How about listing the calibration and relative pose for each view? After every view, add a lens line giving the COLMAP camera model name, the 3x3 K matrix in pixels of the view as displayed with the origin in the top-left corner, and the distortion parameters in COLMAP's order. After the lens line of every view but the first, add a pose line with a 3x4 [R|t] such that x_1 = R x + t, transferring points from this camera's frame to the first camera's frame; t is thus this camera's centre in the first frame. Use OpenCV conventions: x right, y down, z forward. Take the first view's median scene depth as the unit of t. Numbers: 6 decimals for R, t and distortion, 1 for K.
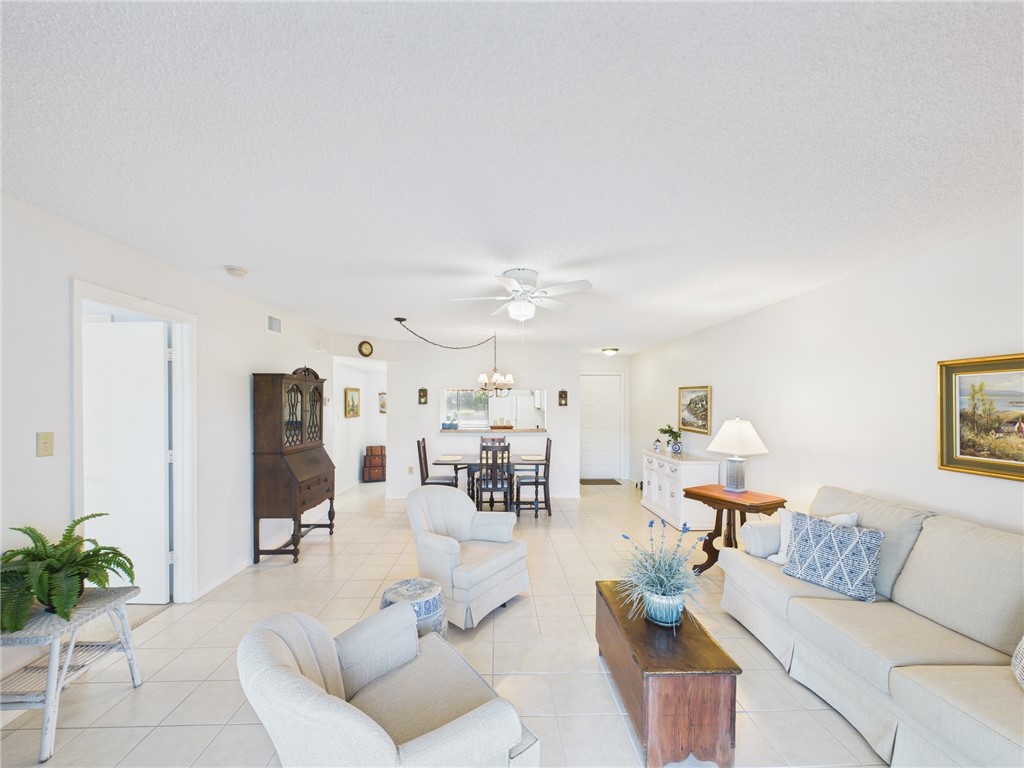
lens RADIAL K [[411.5, 0, 520.5], [0, 411.5, 403.5], [0, 0, 1]] dist [0.003619, 0.000192]
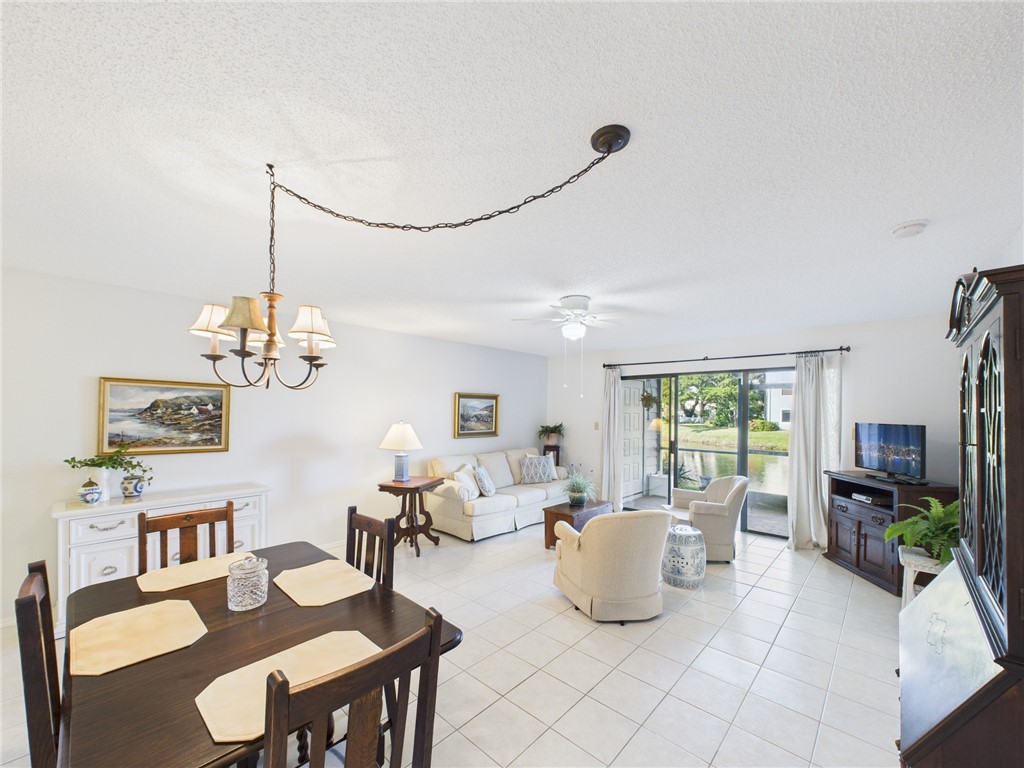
lens RADIAL K [[411.5, 0, 512.1], [0, 411.5, 413.5], [0, 0, 1]] dist [0.003619, 0.000192]
pose [[-0.689785, -0.011971, 0.723915, -0.407467], [-0.009740, 0.999926, 0.007255, -0.001306], [-0.723949, -0.002047, -0.689851, 1.087360]]
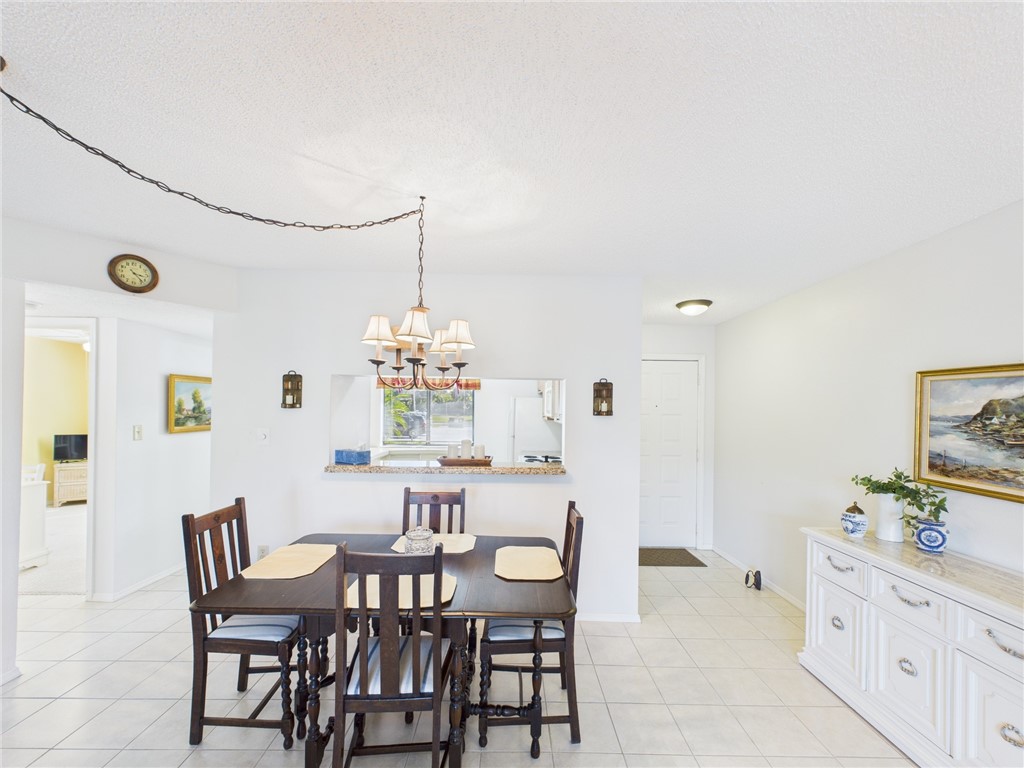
lens RADIAL K [[411.5, 0, 509.9], [0, 411.5, 408.4], [0, 0, 1]] dist [0.003619, 0.000192]
pose [[0.998146, 0.012032, -0.059662, 0.034546], [-0.012255, 0.999919, -0.003378, 0.000939], [0.059616, 0.004103, 0.998213, 0.659327]]
